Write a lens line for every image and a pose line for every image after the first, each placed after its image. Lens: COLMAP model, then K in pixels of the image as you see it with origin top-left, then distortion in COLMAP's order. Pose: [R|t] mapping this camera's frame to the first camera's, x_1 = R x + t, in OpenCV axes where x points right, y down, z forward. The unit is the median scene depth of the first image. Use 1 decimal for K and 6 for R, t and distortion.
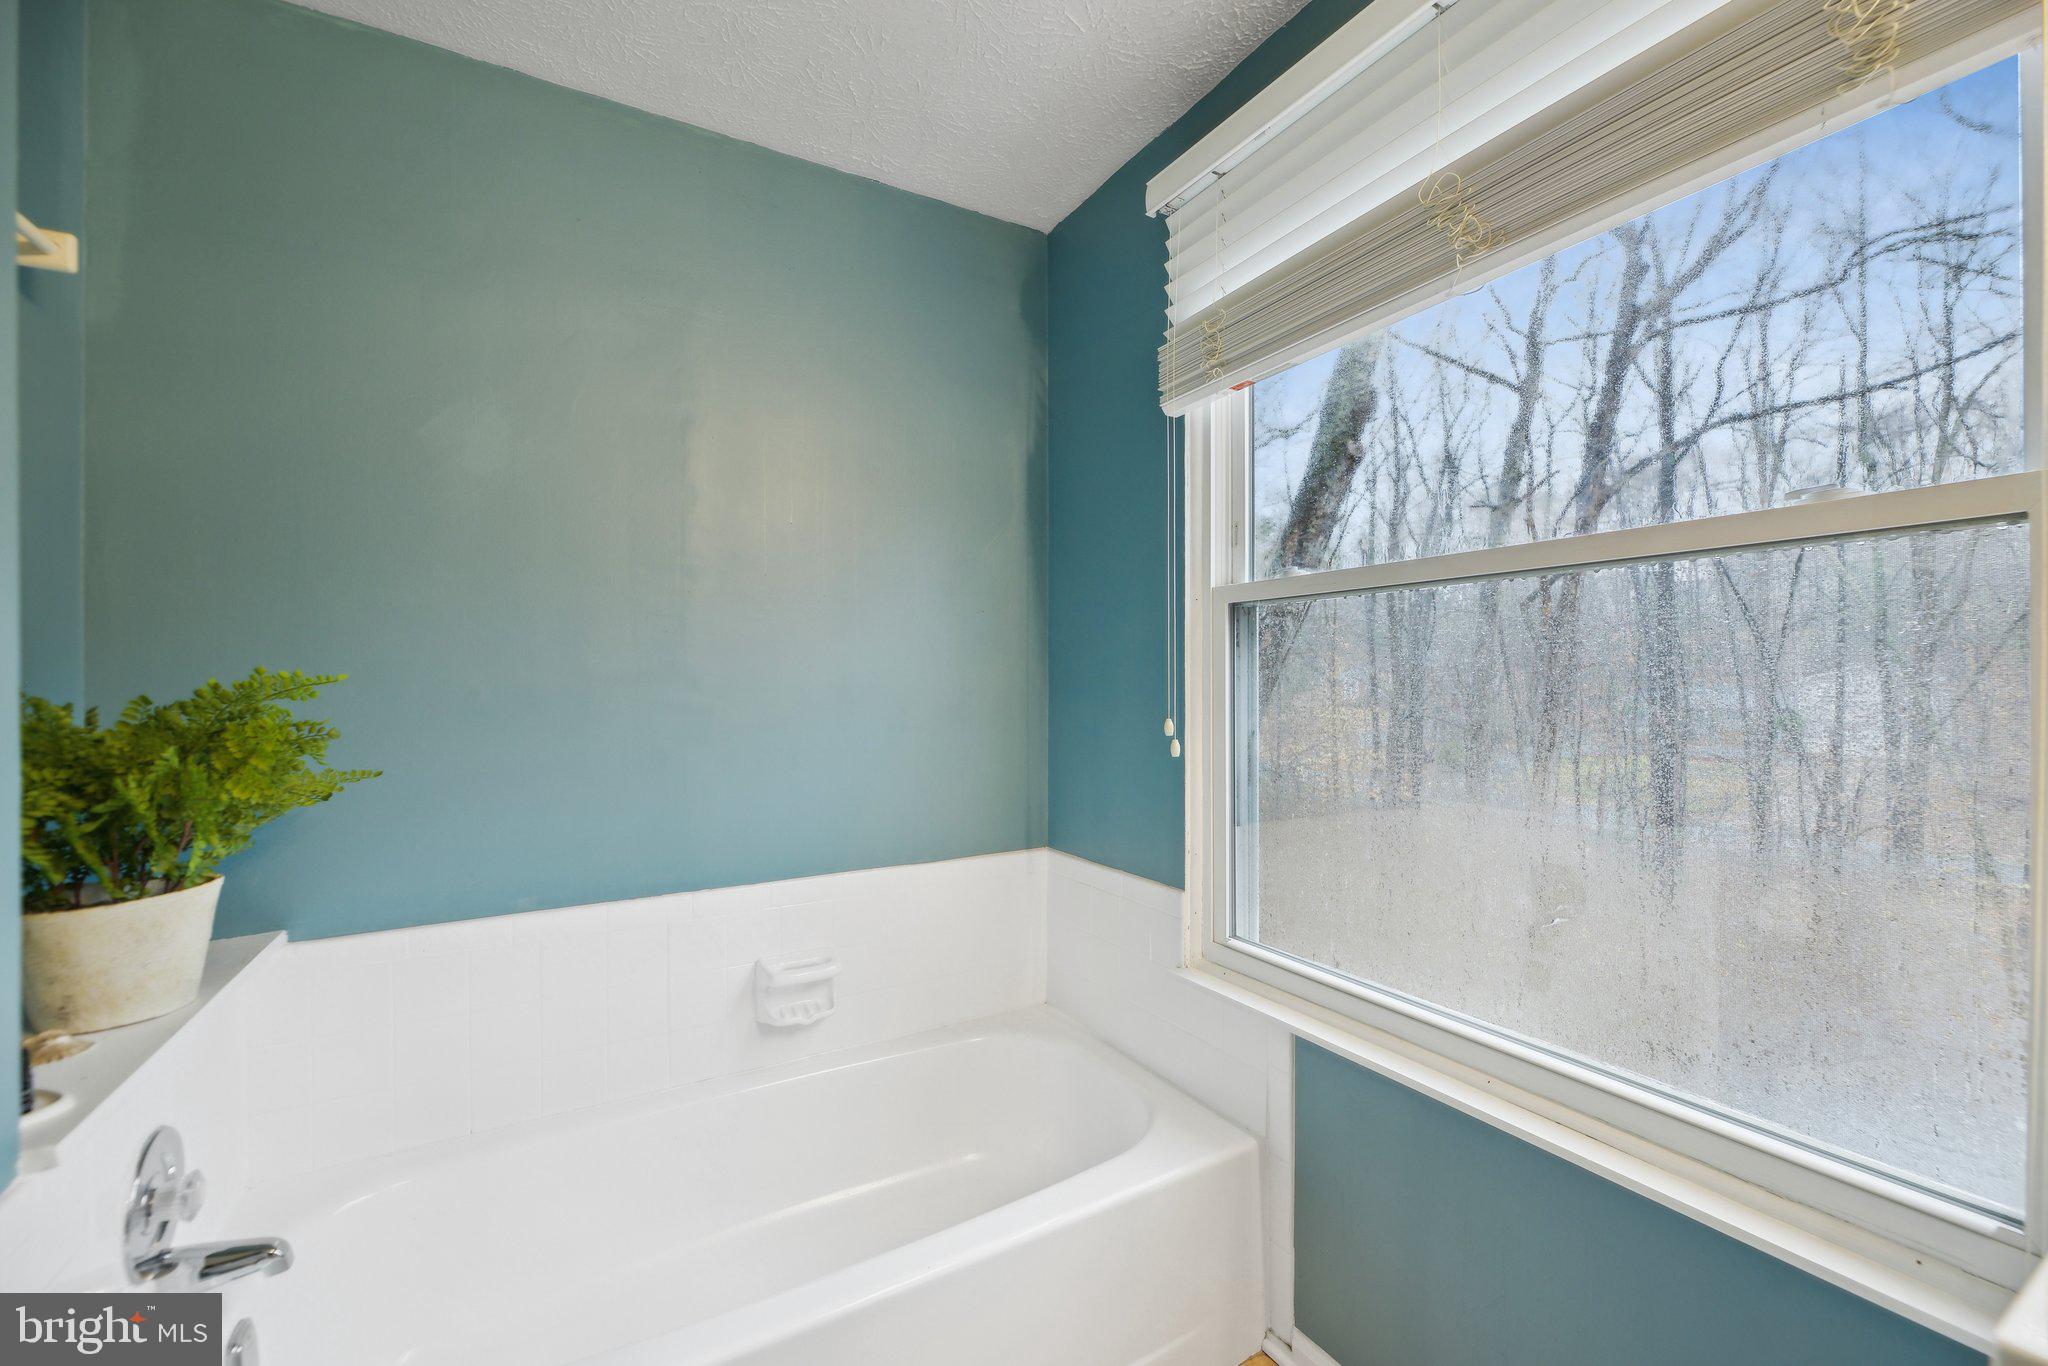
lens RADIAL K [[842.1, 0, 1031.9], [0, 842.1, 667.7], [0, 0, 1]] dist [0.003063, 0.000137]
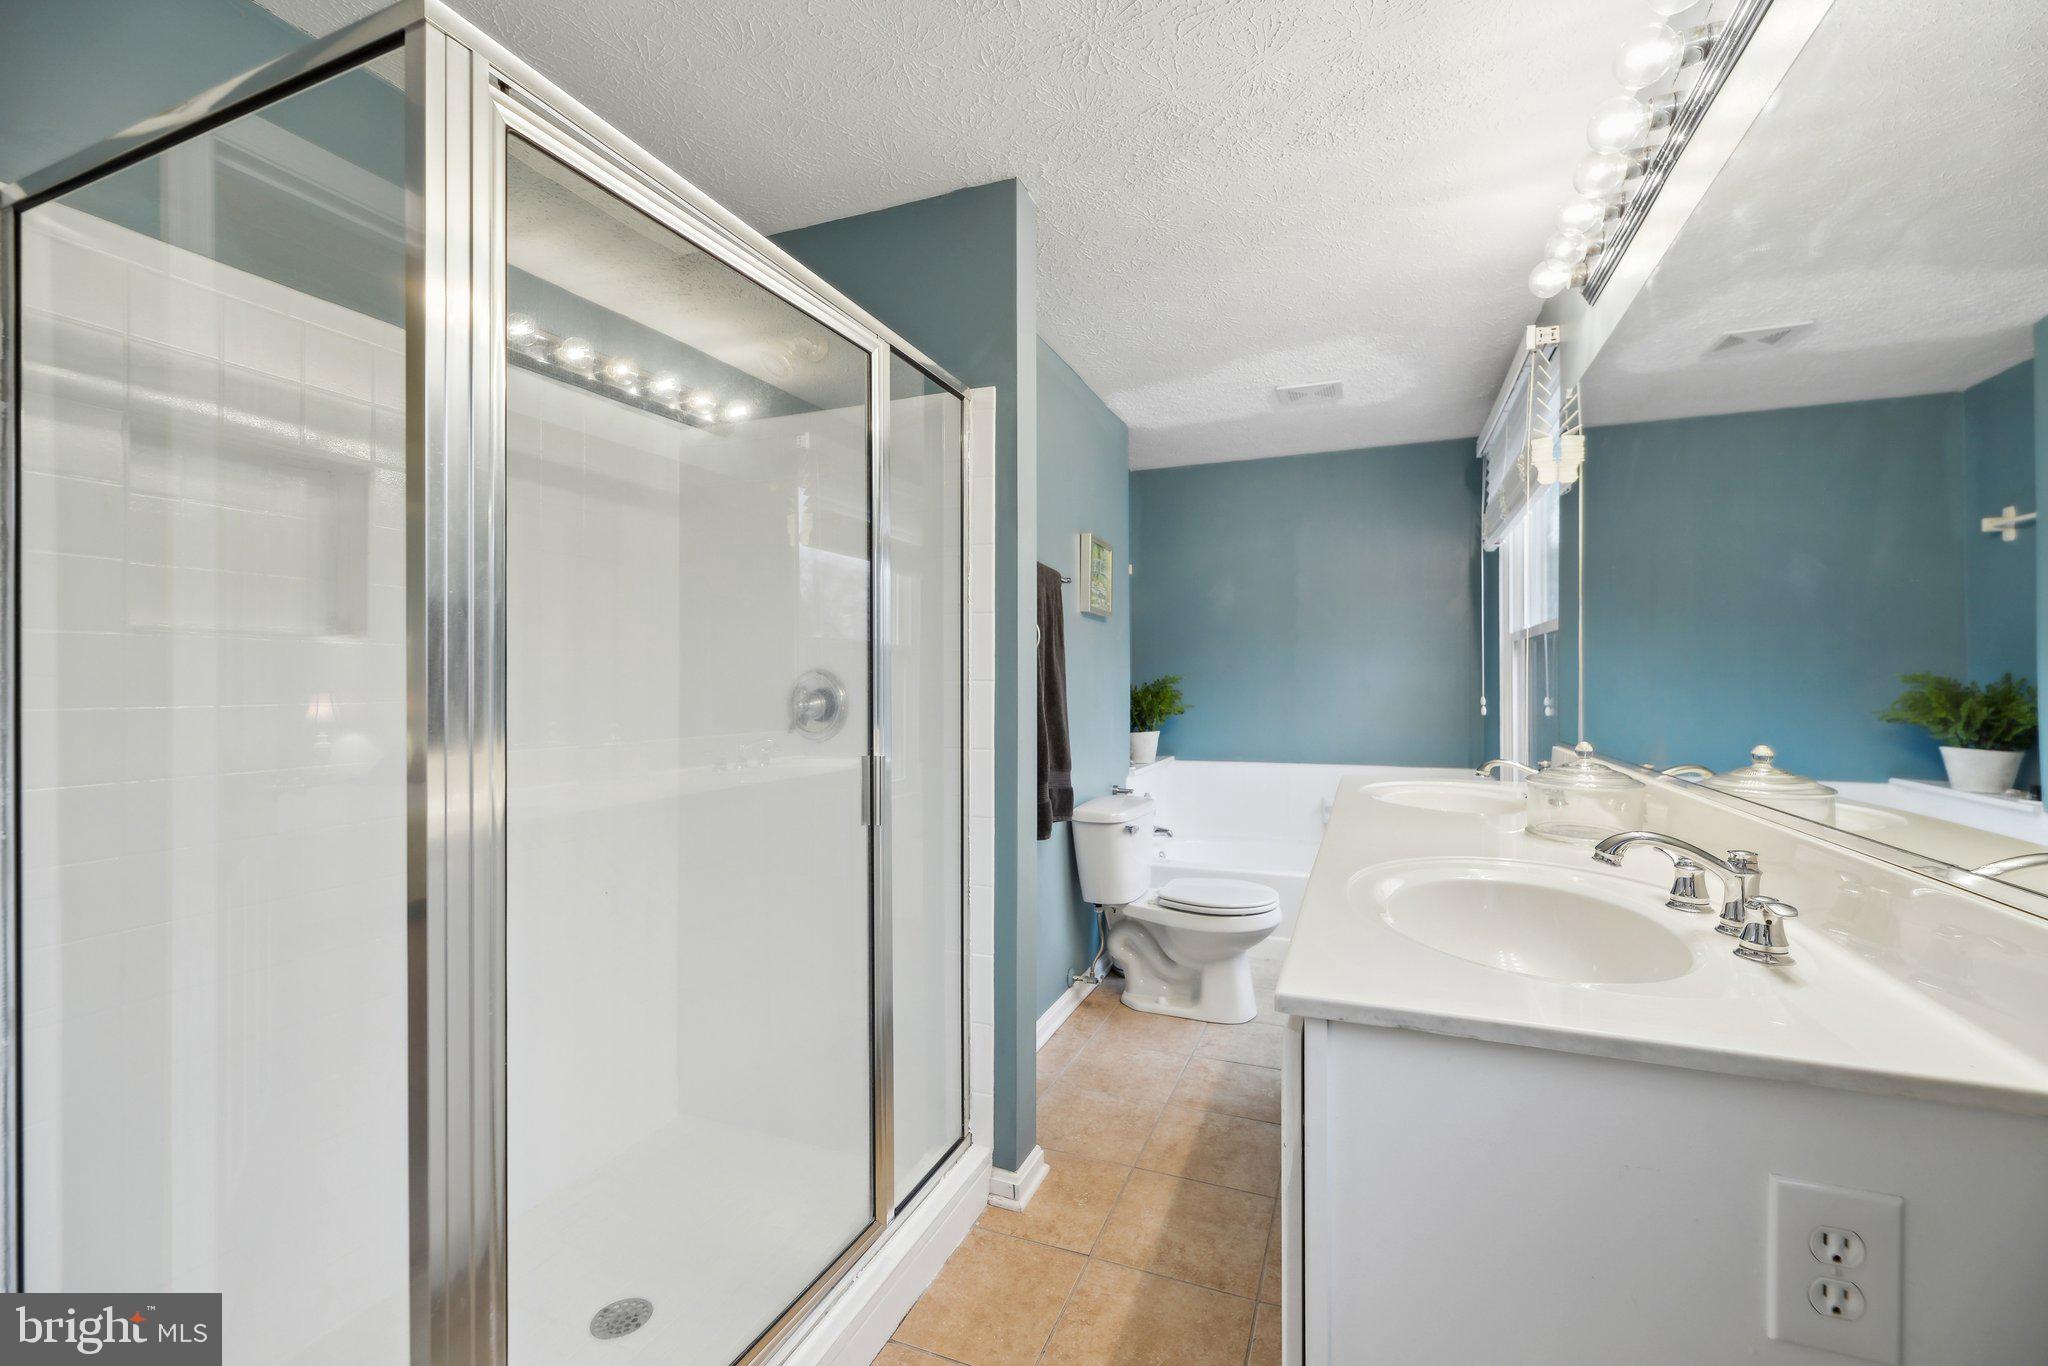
lens RADIAL K [[837.3, 0, 1032.9], [0, 837.3, 668.4], [0, 0, 1]] dist [0.014192, -0.000384]
pose [[0.616847, -0.007088, -0.787051, 1.103922], [0.018478, 0.999814, 0.005479, -0.041785], [0.786866, -0.017923, 0.616864, -1.177320]]
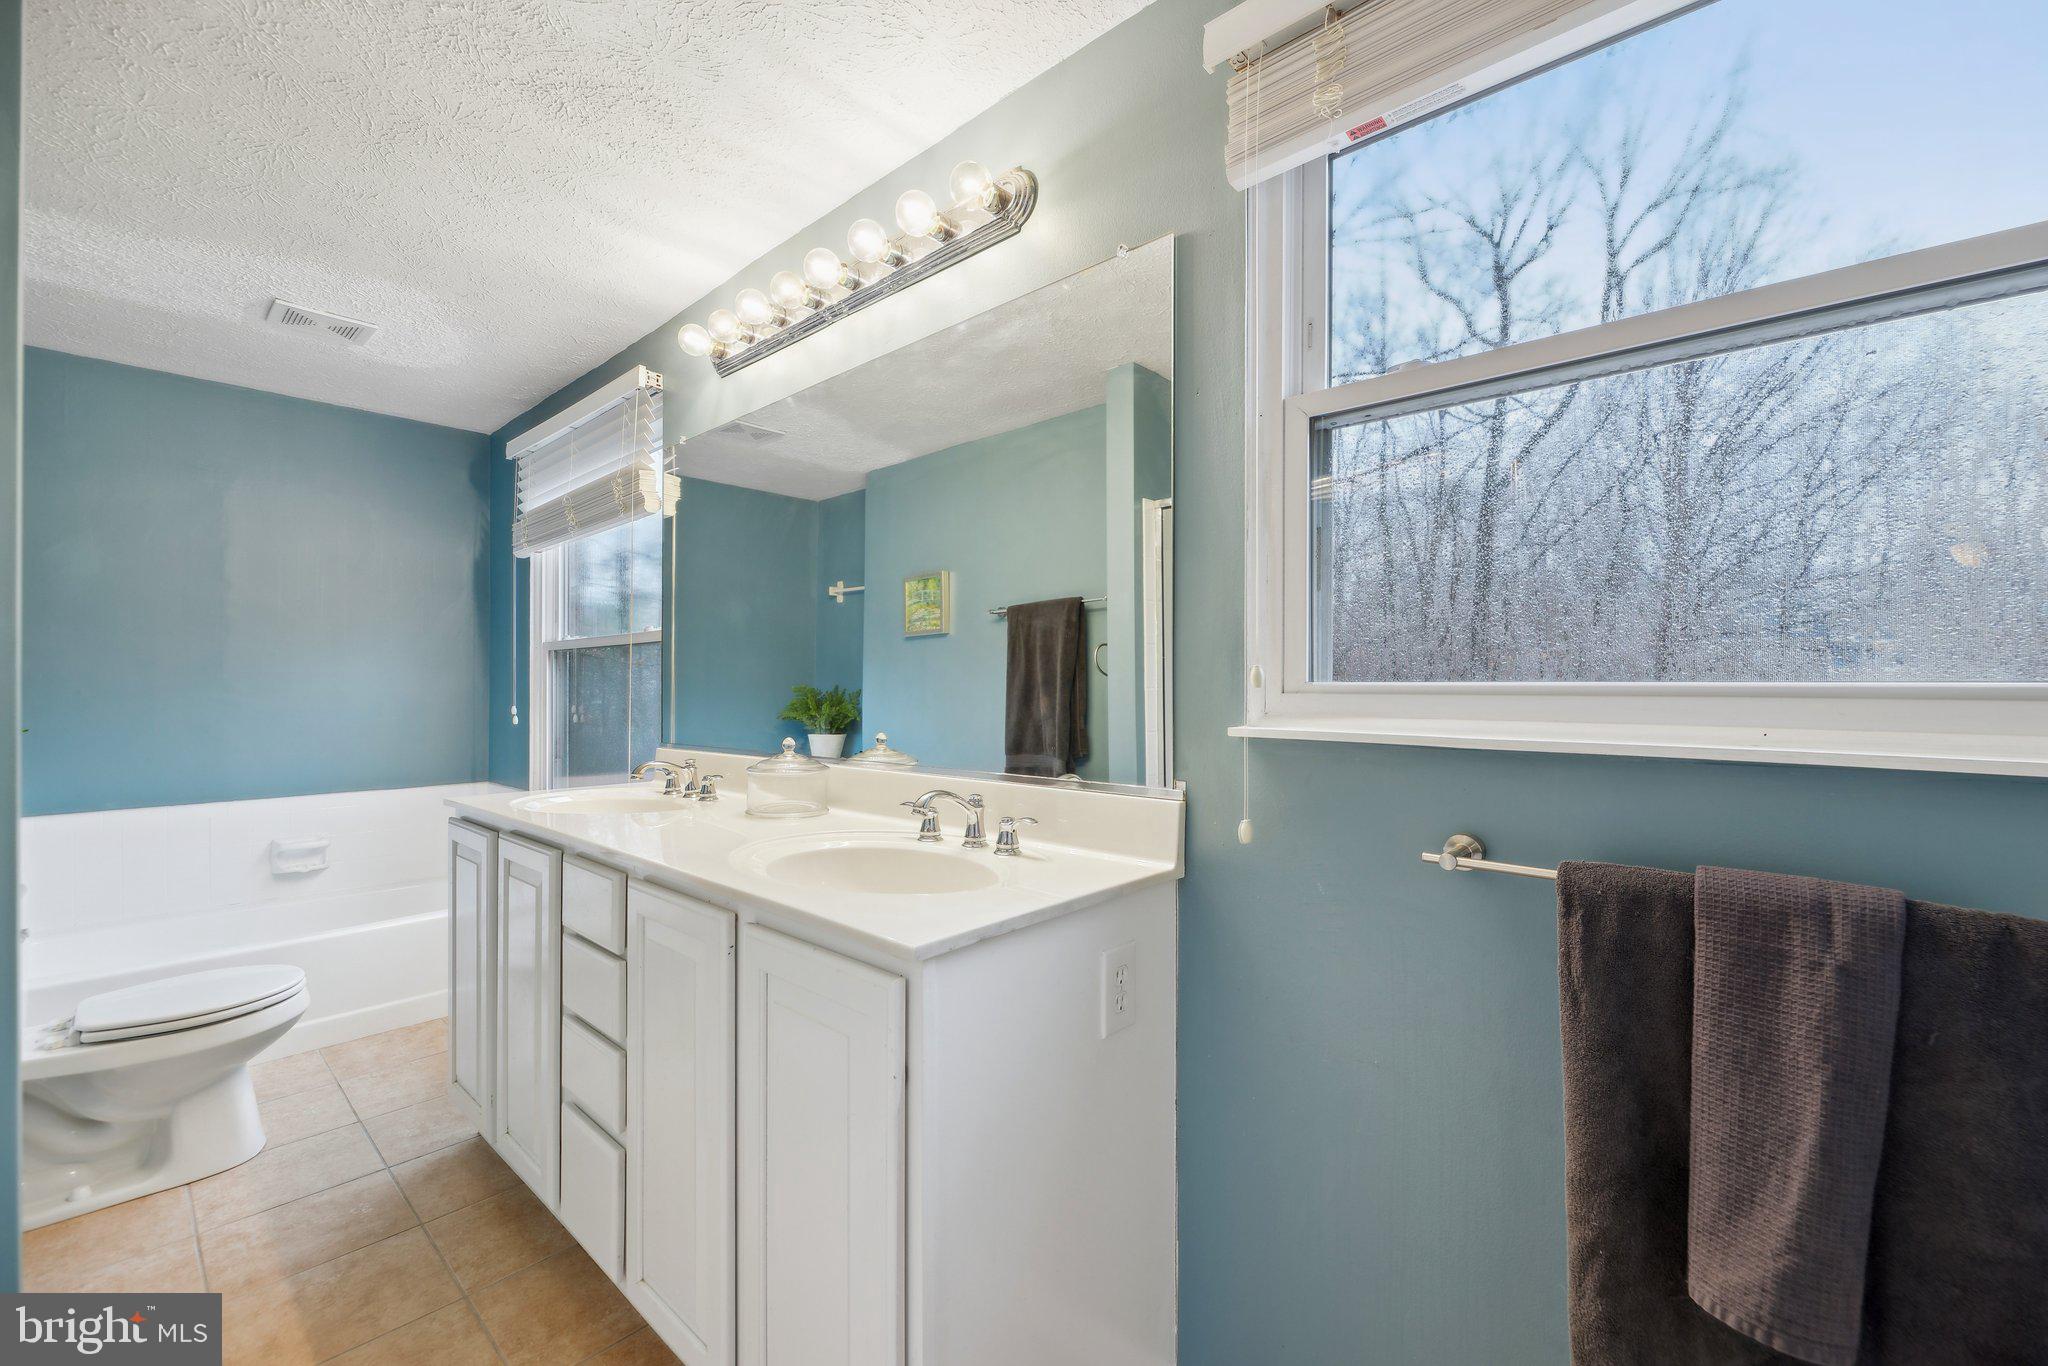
lens RADIAL K [[838.5, 0, 1042.1], [0, 838.5, 678.2], [0, 0, 1]] dist [0.001048, -0.000503]
pose [[0.952841, 0.009766, 0.303313, 0.760910], [-0.012876, 0.999883, 0.008255, -0.041147], [-0.303197, -0.011771, 0.952855, -1.328995]]
